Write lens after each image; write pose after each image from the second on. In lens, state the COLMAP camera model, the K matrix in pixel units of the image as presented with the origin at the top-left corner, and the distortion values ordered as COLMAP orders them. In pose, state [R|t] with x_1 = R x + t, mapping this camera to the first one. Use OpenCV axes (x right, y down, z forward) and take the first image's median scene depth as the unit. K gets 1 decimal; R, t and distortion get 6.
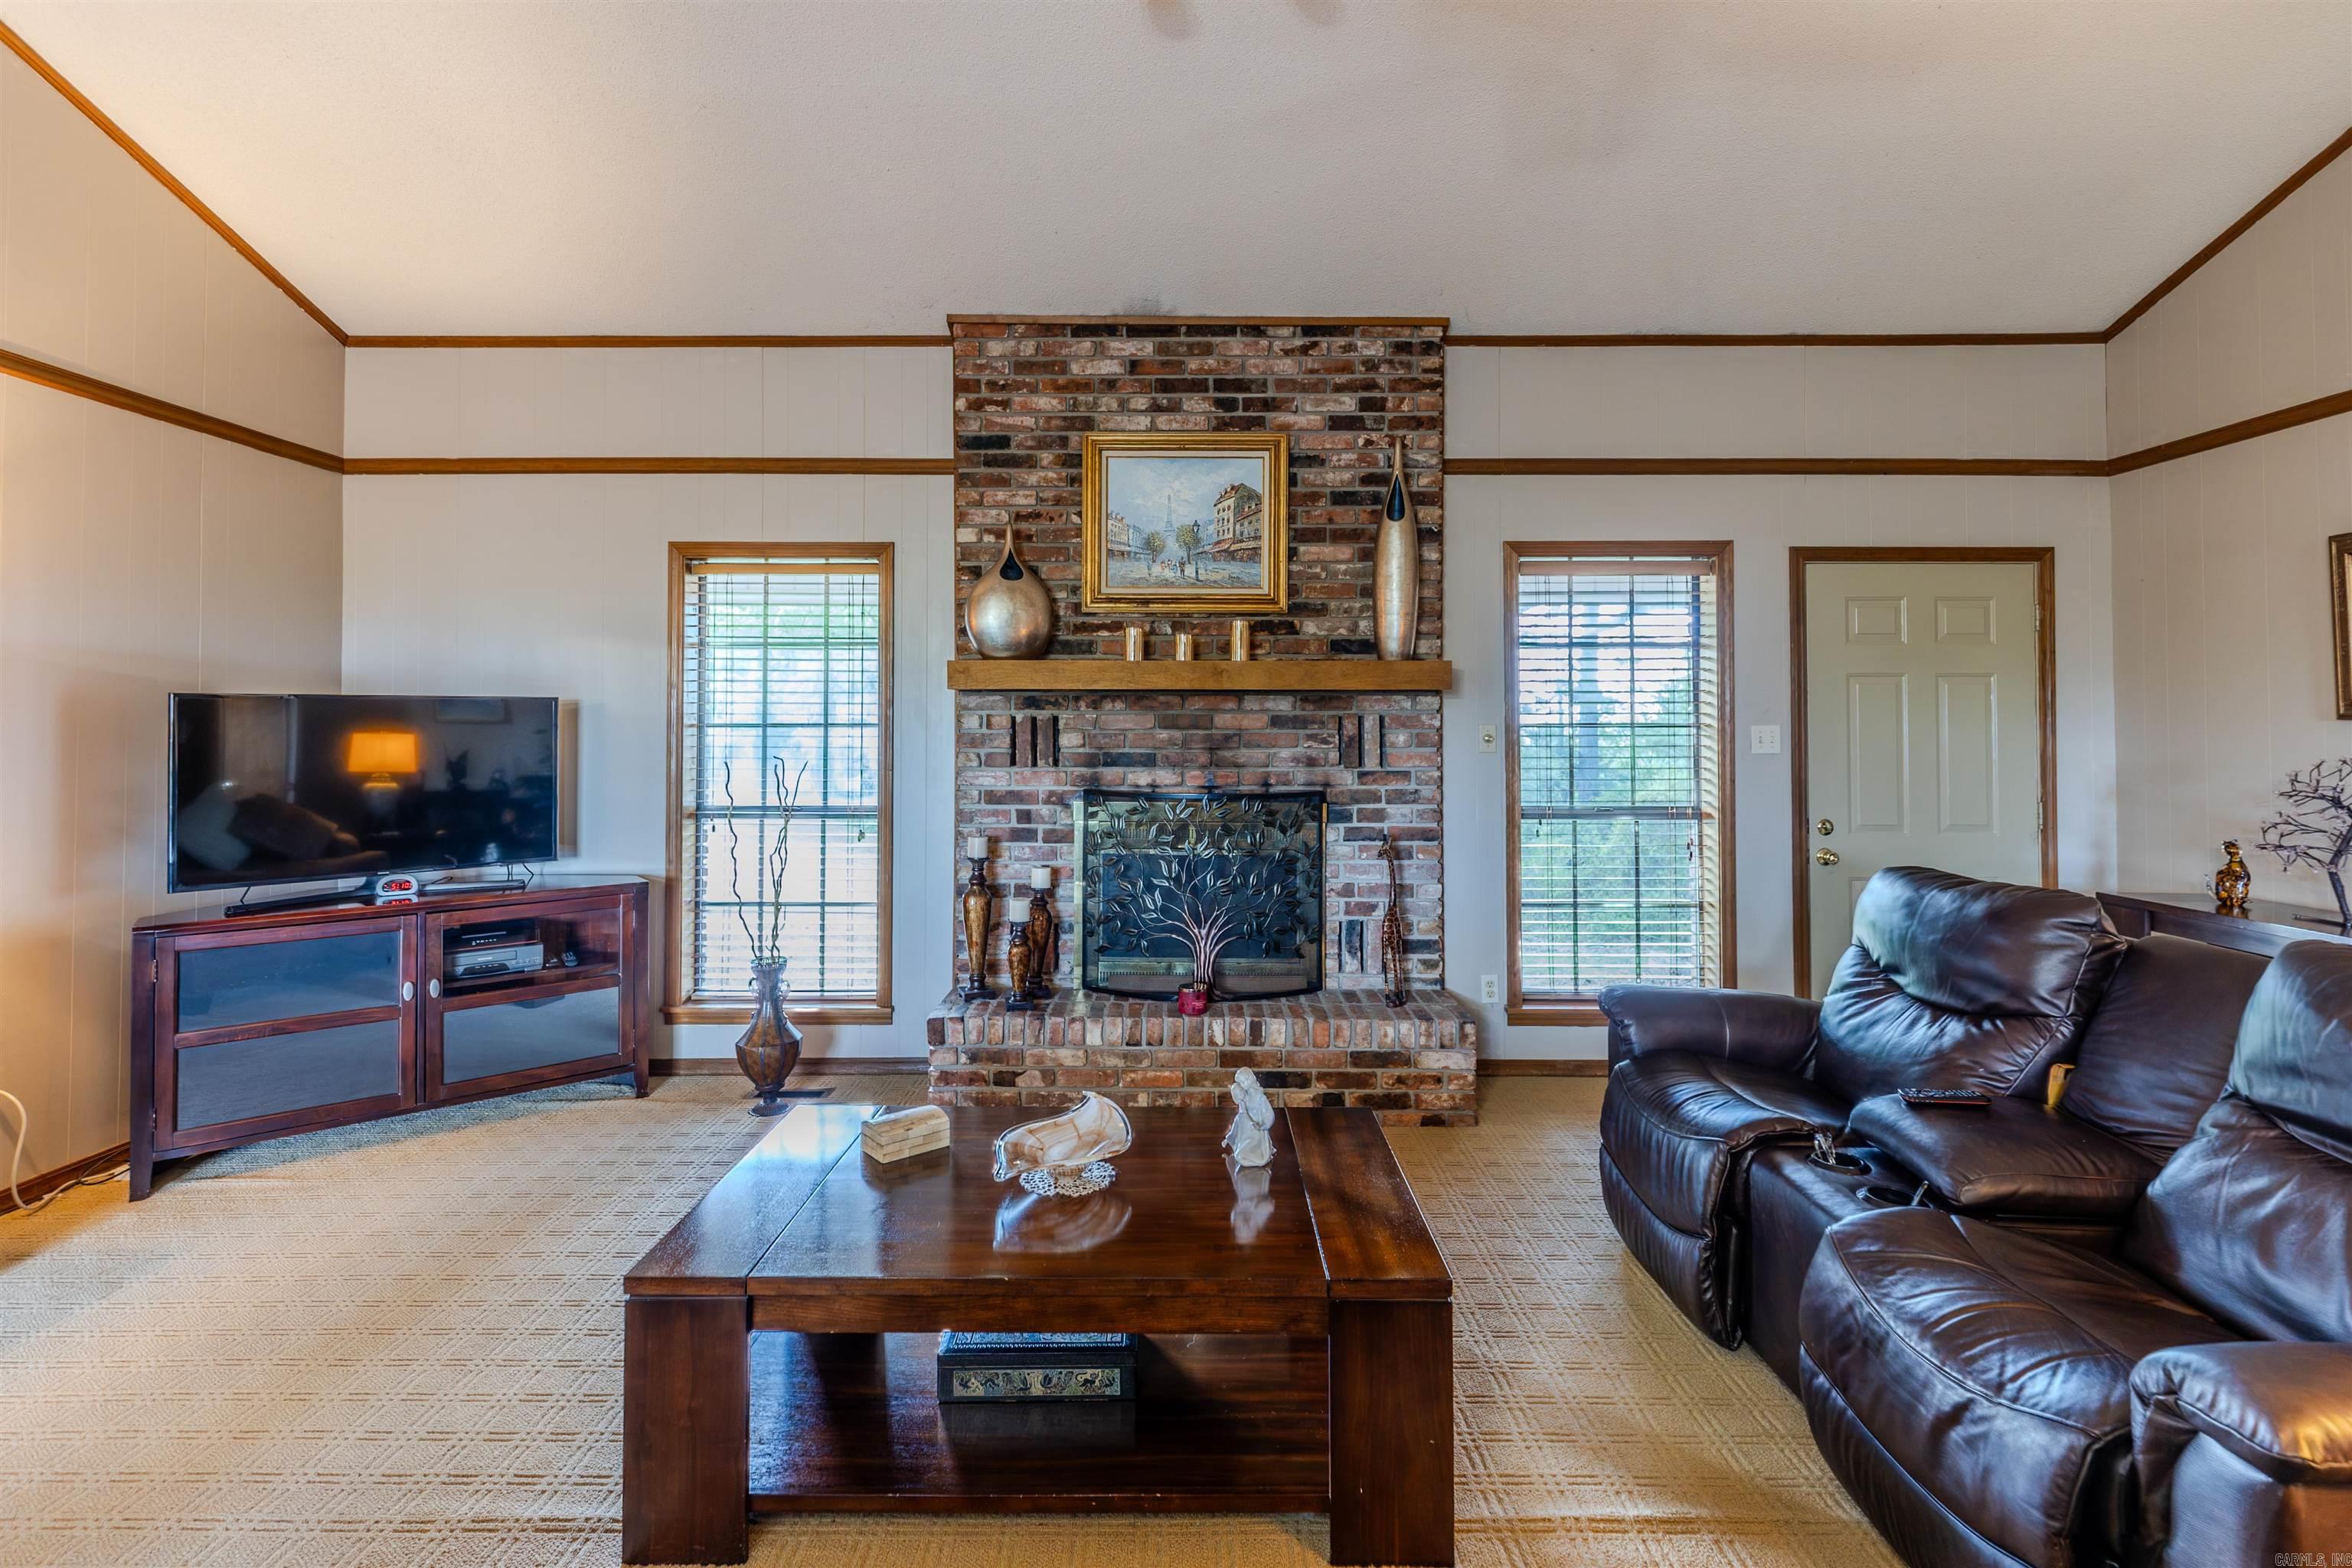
lens RADIAL K [[1074.3, 0, 1167.9], [0, 1074.3, 711.0], [0, 0, 1]] dist [0.006199, 0.000010]
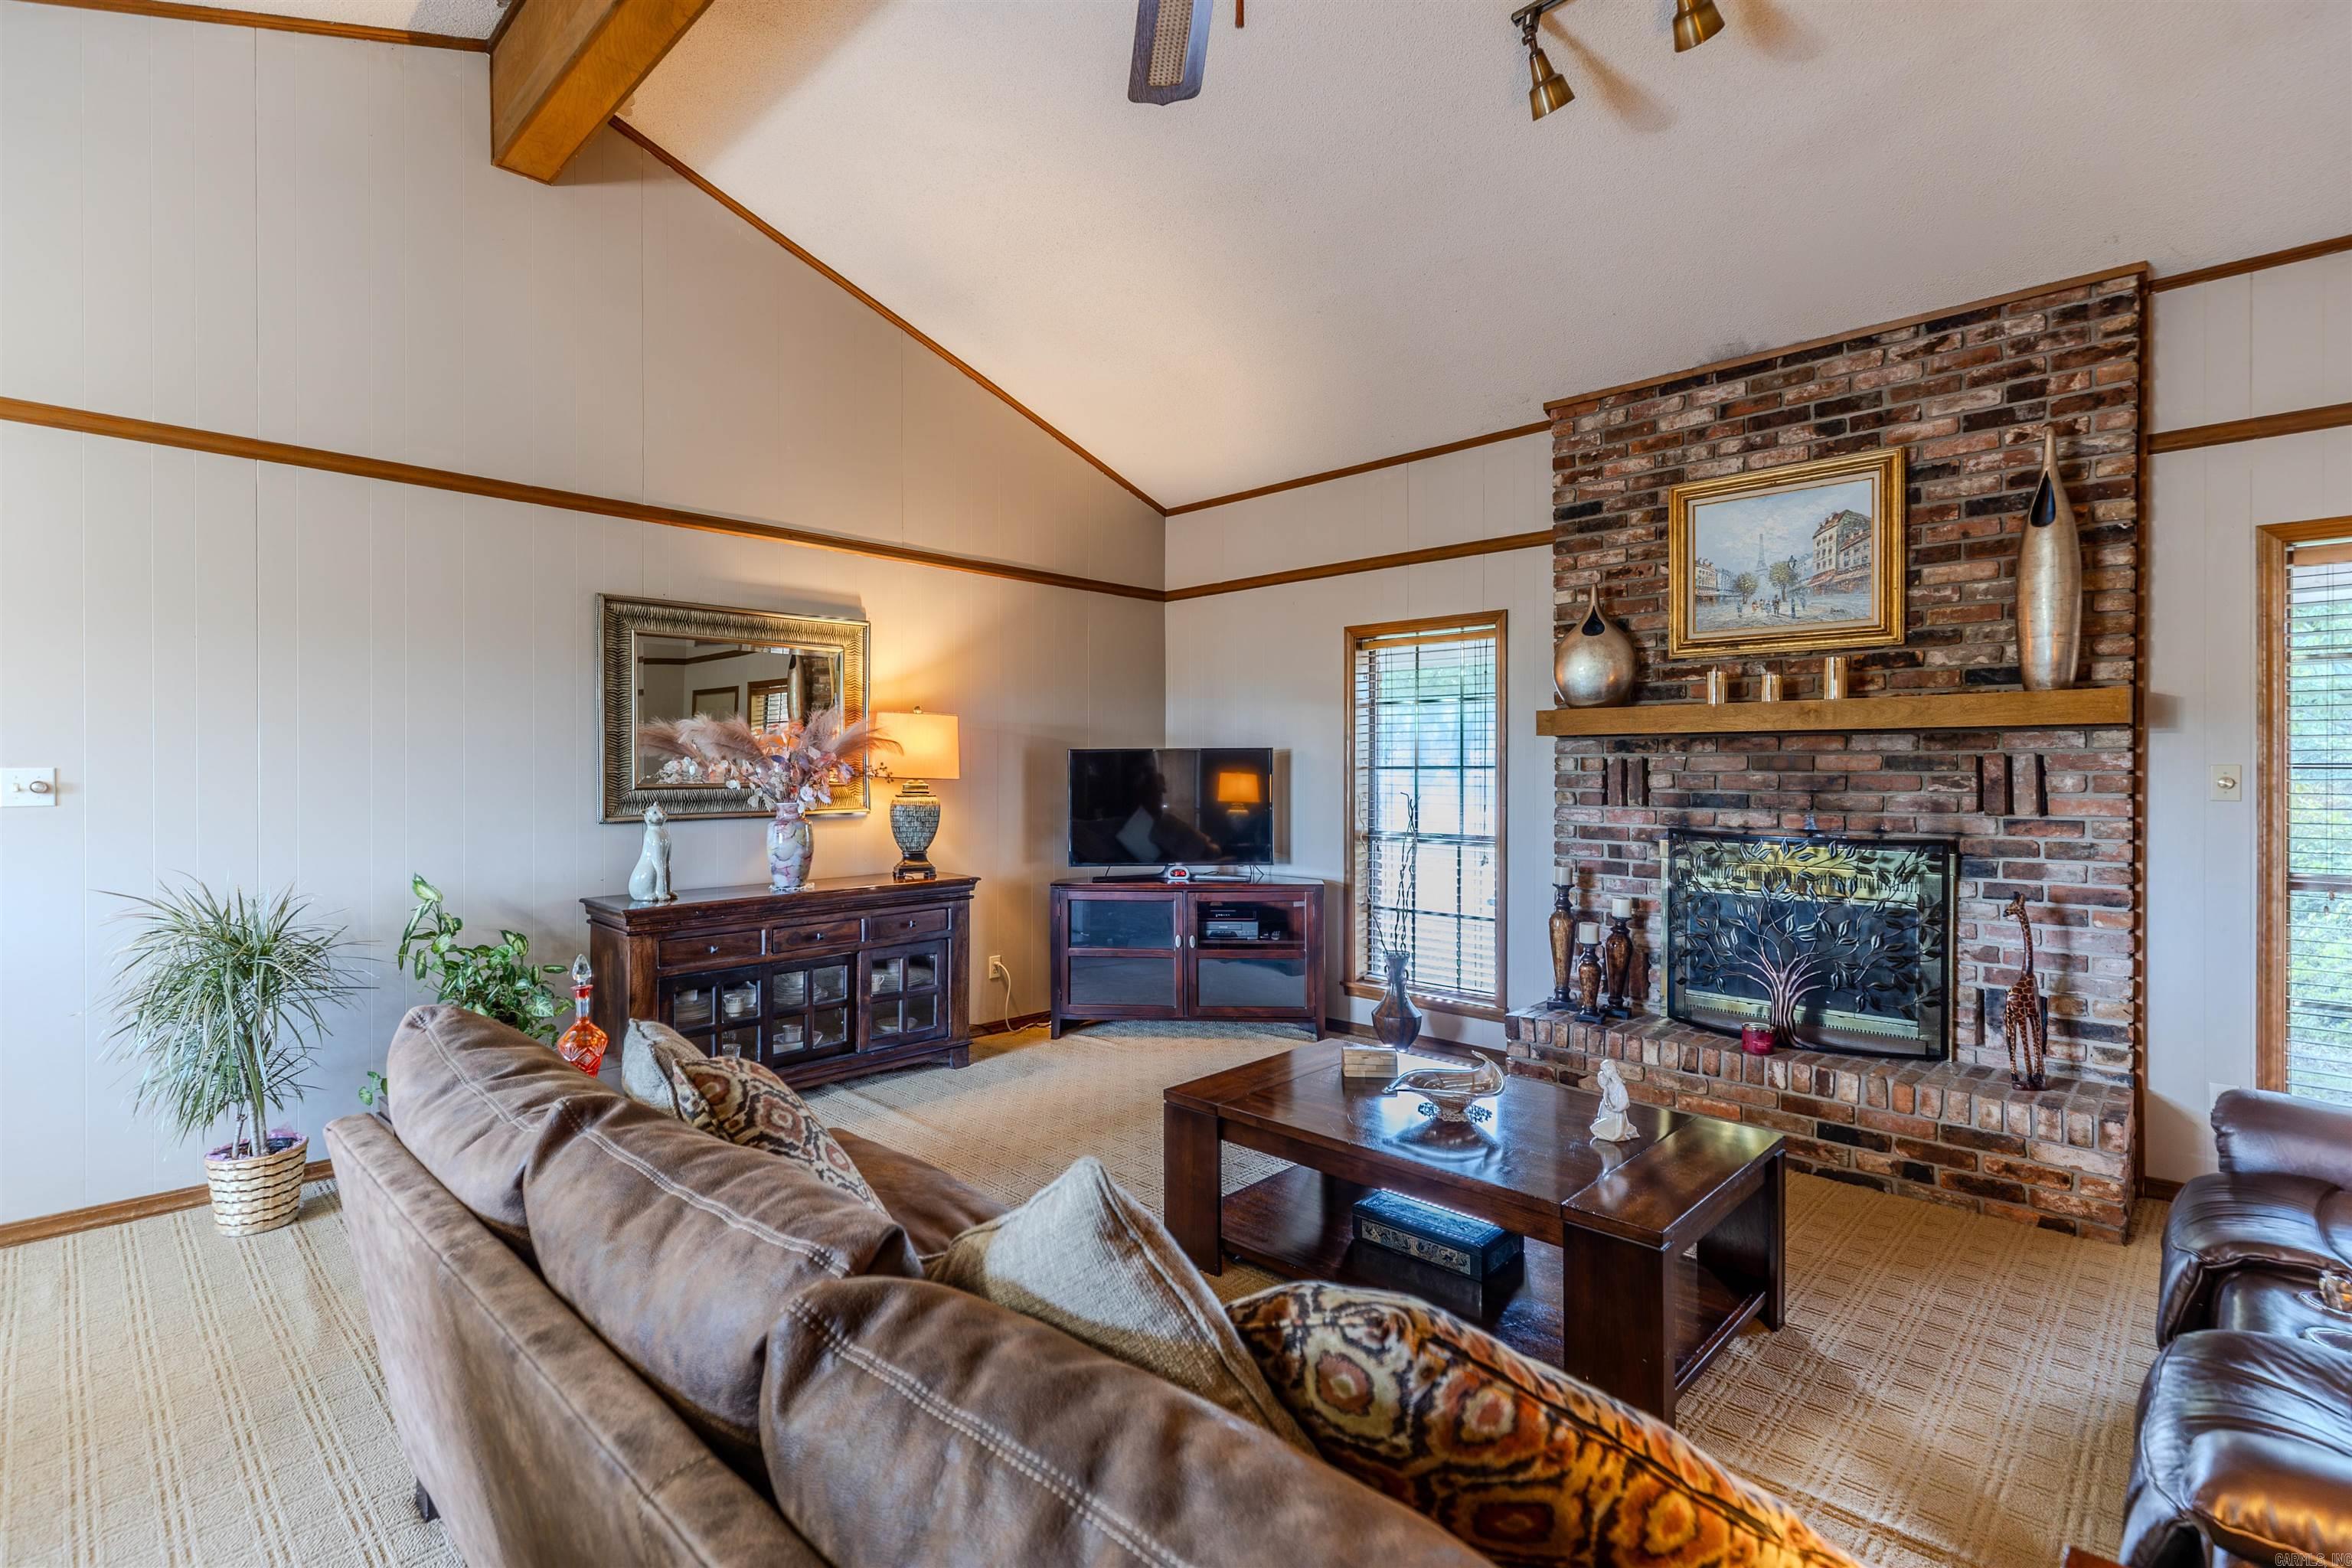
lens RADIAL K [[1076.8, 0, 1175.9], [0, 1076.8, 774.7], [0, 0, 1]] dist [0.000612, -0.000888]
pose [[0.726635, 0.002957, -0.687017, 0.289659], [0.010589, 0.999824, 0.015503, -0.000639], [0.686942, -0.018540, 0.726476, -0.093014]]
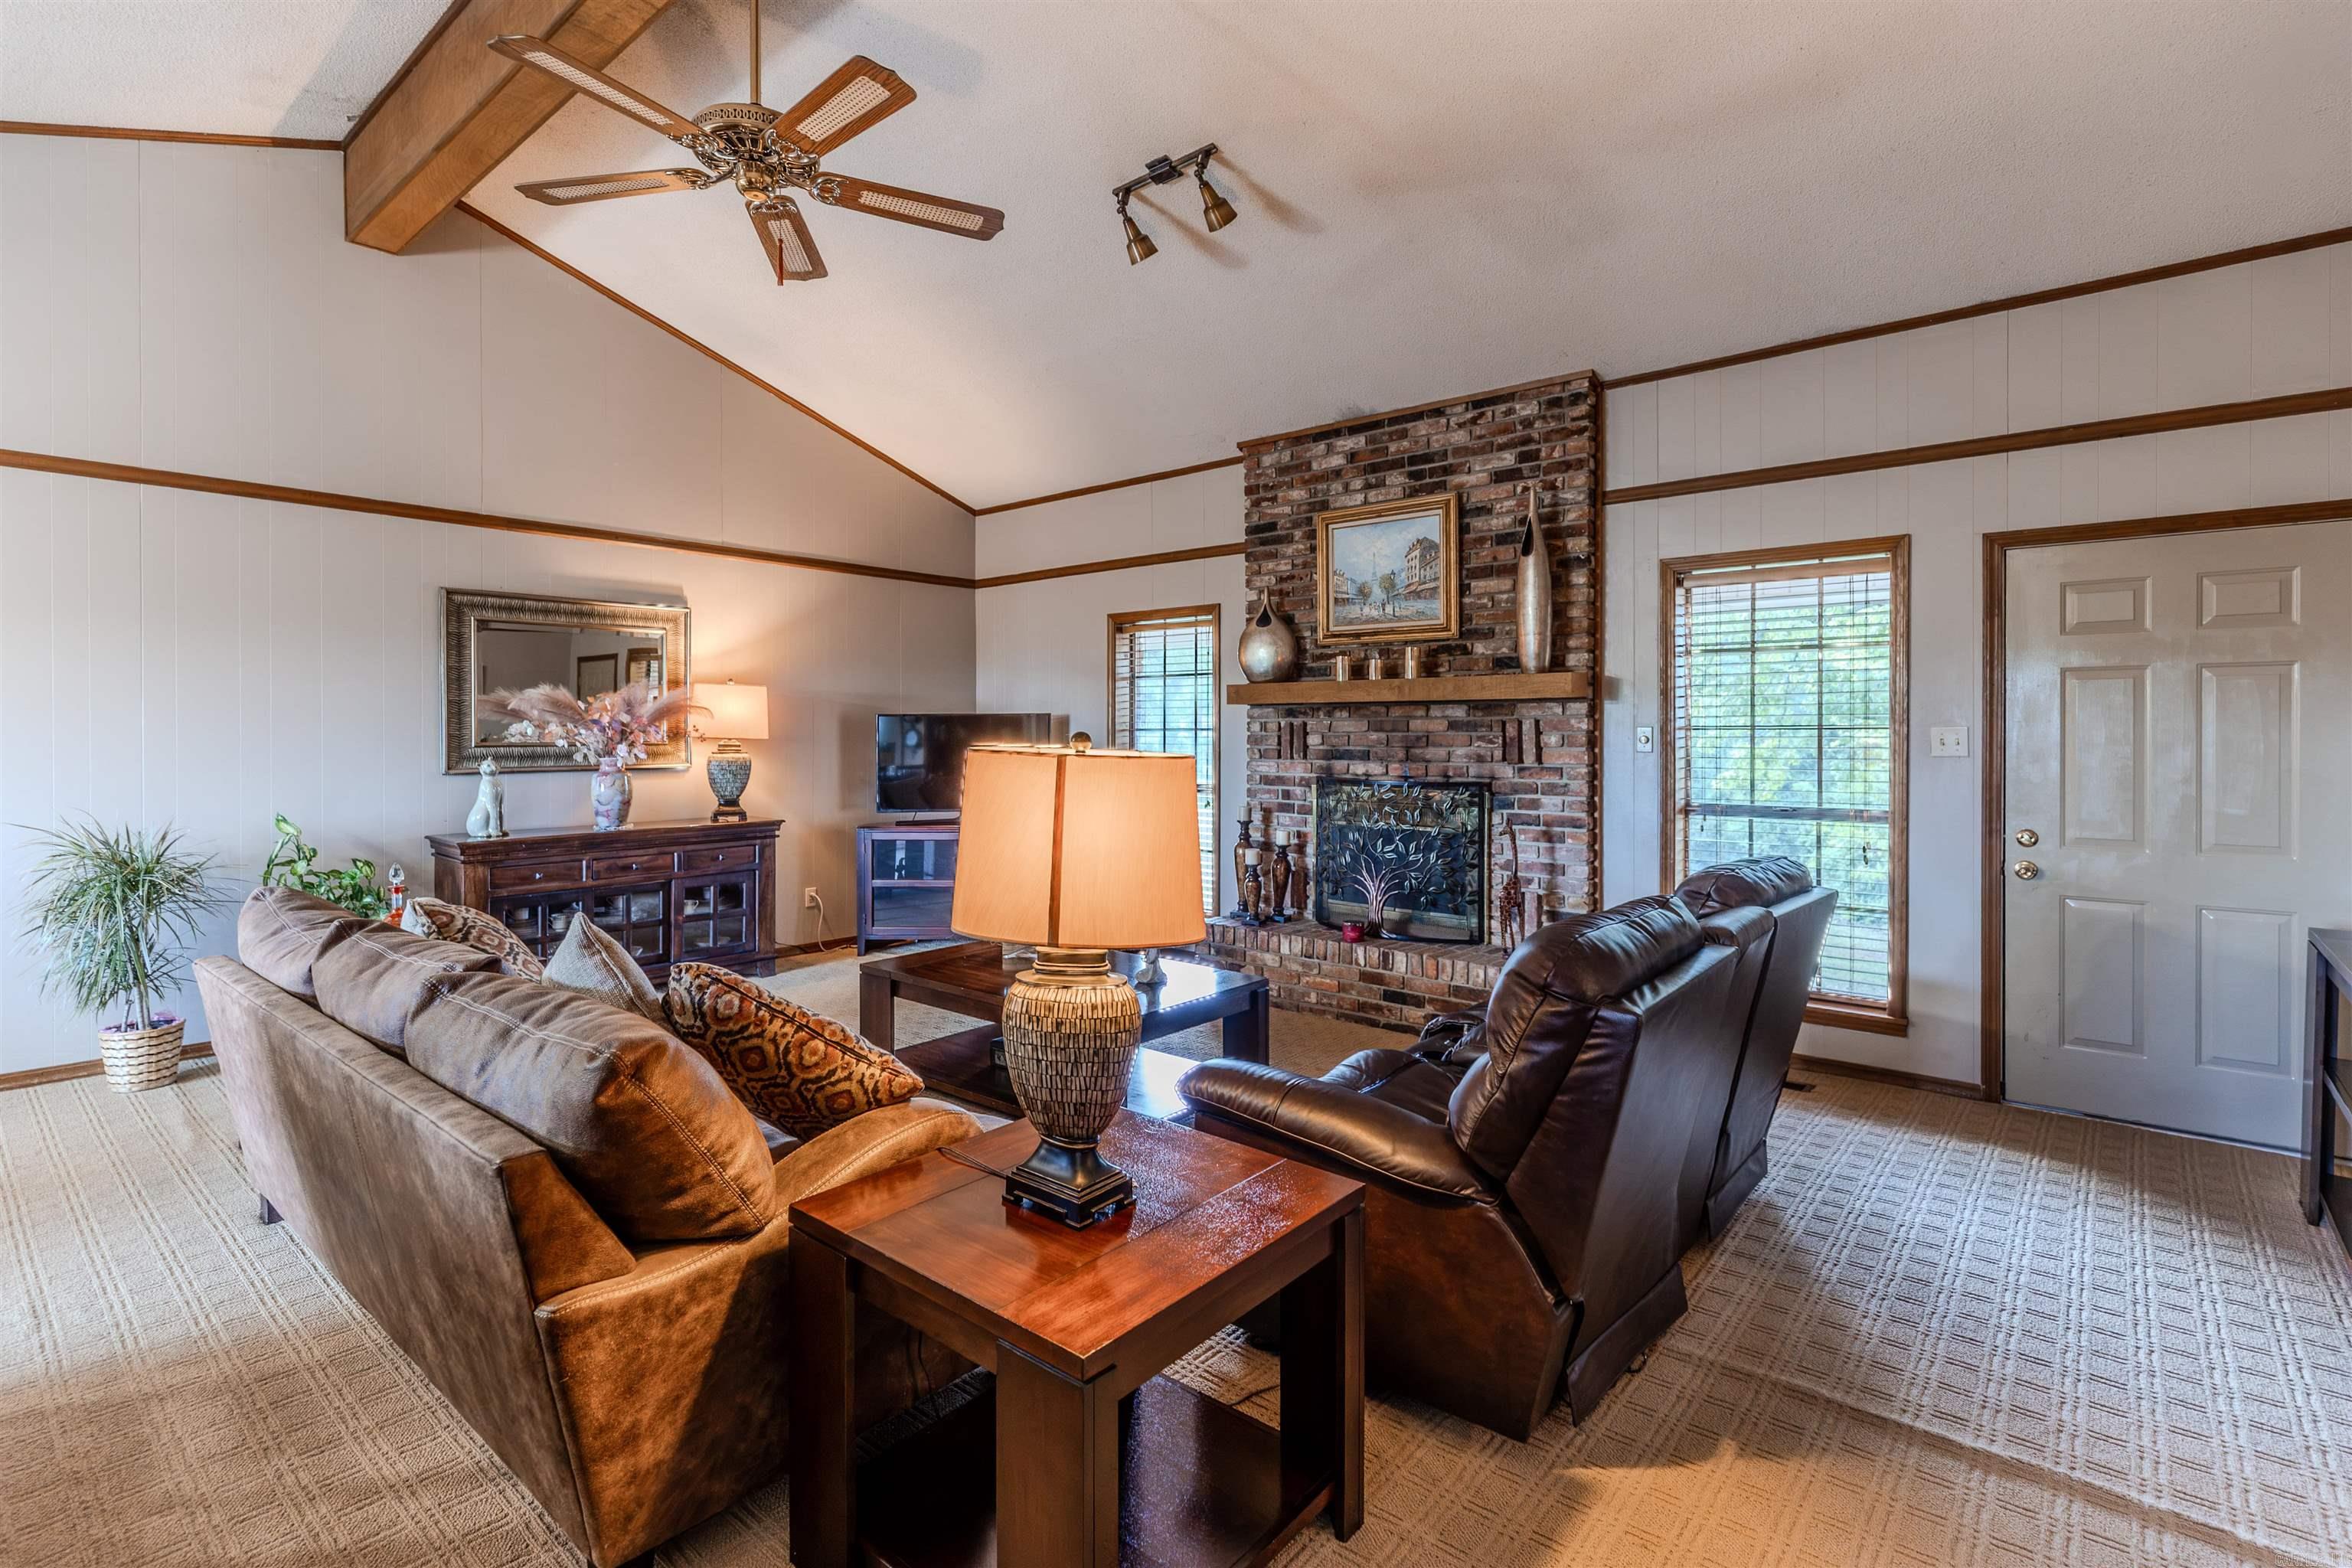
lens RADIAL K [[1071.8, 0, 1222.4], [0, 1071.8, 741.5], [0, 0, 1]] dist [0.000747, -0.001187]
pose [[0.783344, 0.003794, -0.621577, 0.663121], [0.009842, 0.999780, 0.018505, 0.002743], [0.621511, -0.020614, 0.783135, -0.137696]]
